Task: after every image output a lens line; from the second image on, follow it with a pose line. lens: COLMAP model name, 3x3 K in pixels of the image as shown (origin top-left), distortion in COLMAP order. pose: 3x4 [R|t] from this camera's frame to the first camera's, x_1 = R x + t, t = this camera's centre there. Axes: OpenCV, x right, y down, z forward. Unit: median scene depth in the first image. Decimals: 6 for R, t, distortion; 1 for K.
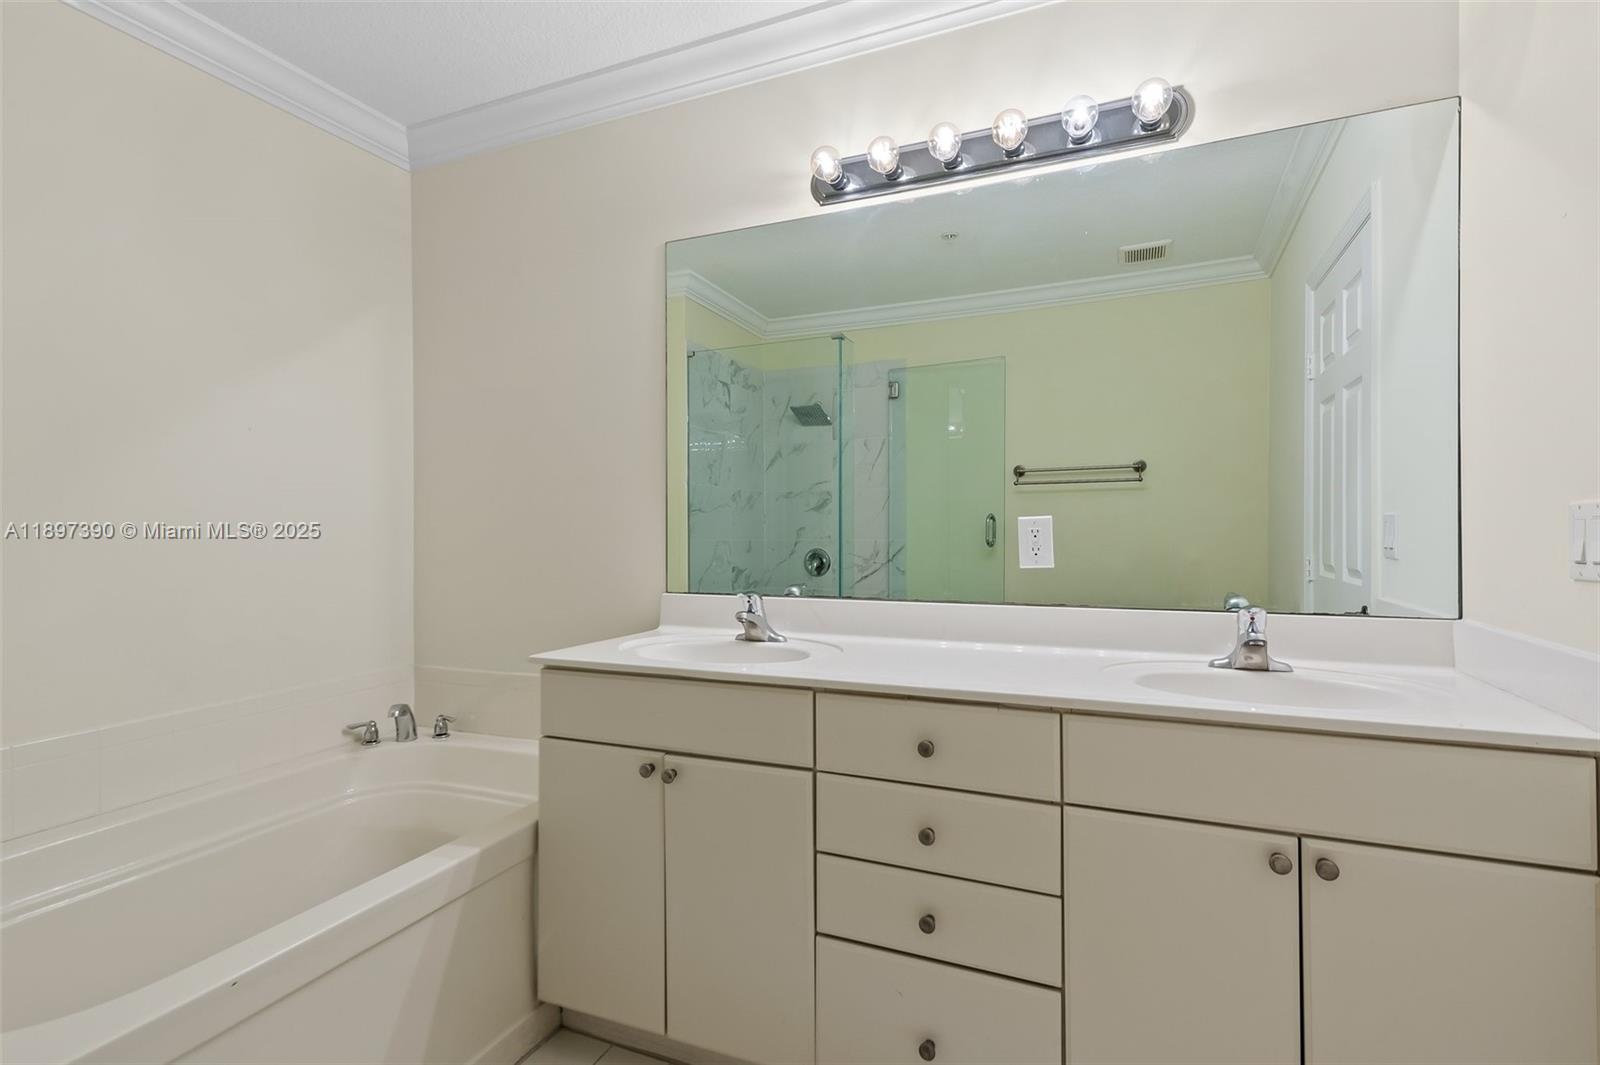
lens RADIAL K [[757.5, 0, 808.4], [0, 757.5, 529.3], [0, 0, 1]] dist [0.019277, -0.007466]
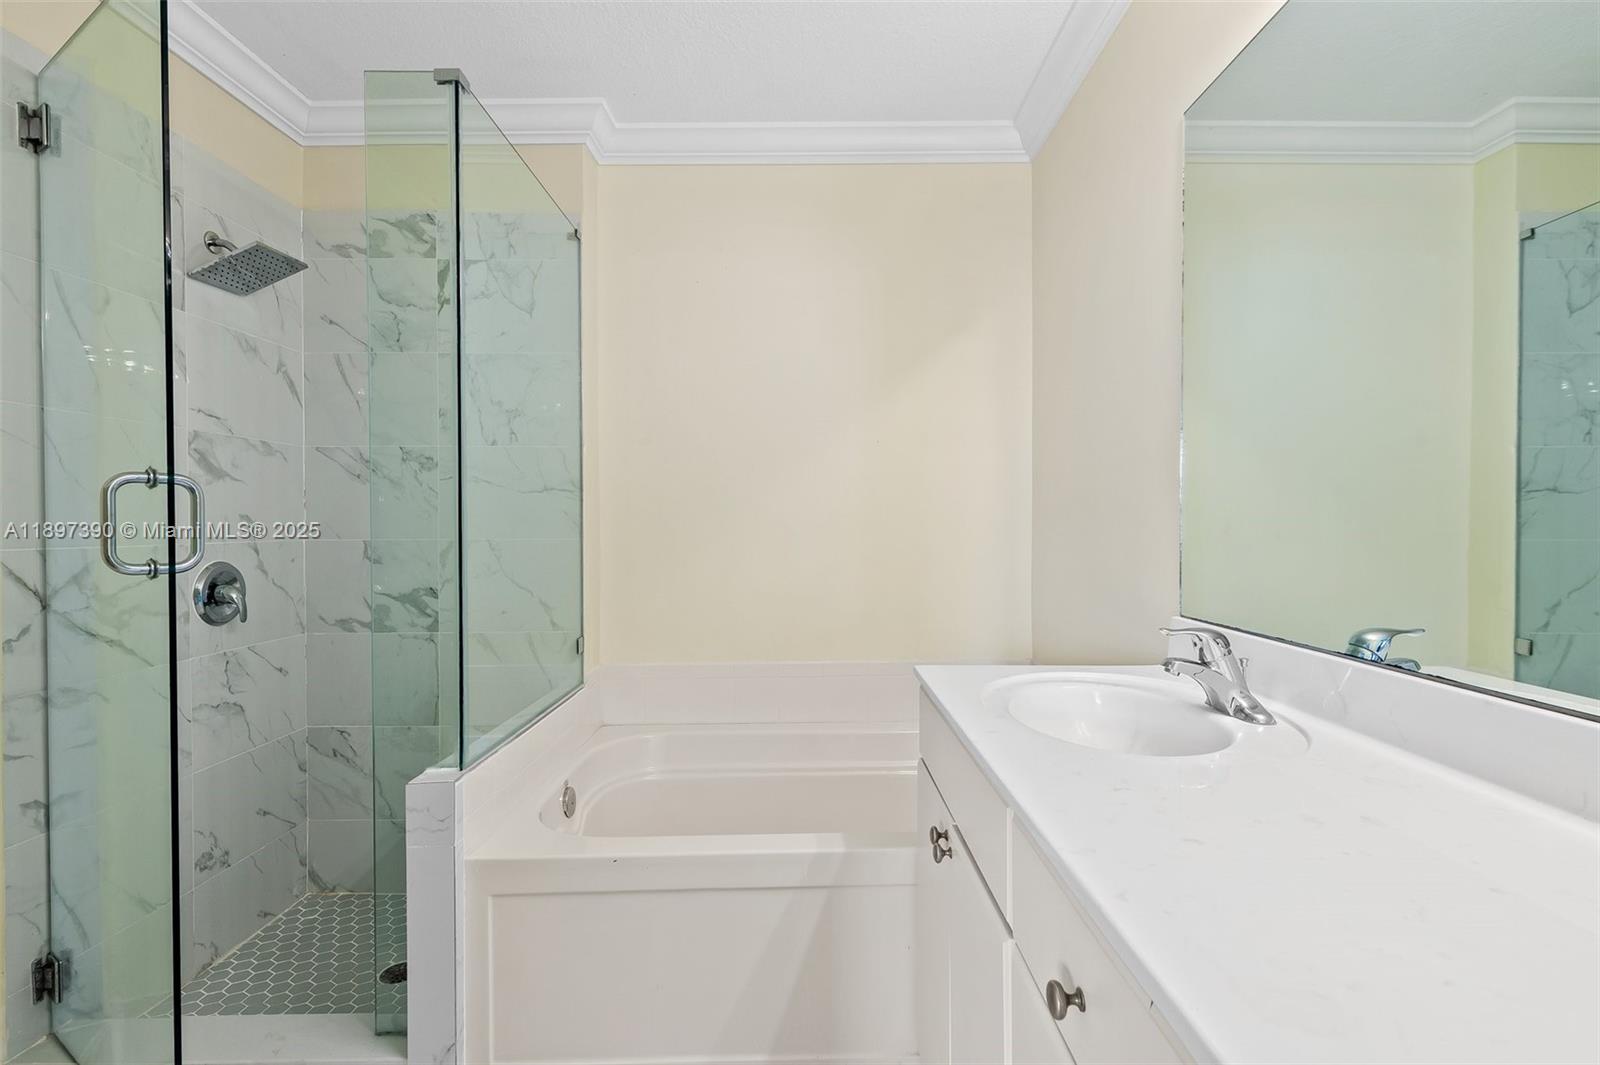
lens RADIAL K [[757.5, 0, 808.4], [0, 757.5, 529.3], [0, 0, 1]] dist [0.019277, -0.007466]
pose [[0.403346, 0.011026, -0.914981, 0.182935], [0.003799, 0.999899, 0.013724, -0.004617], [0.915040, -0.009012, 0.403264, 0.227757]]
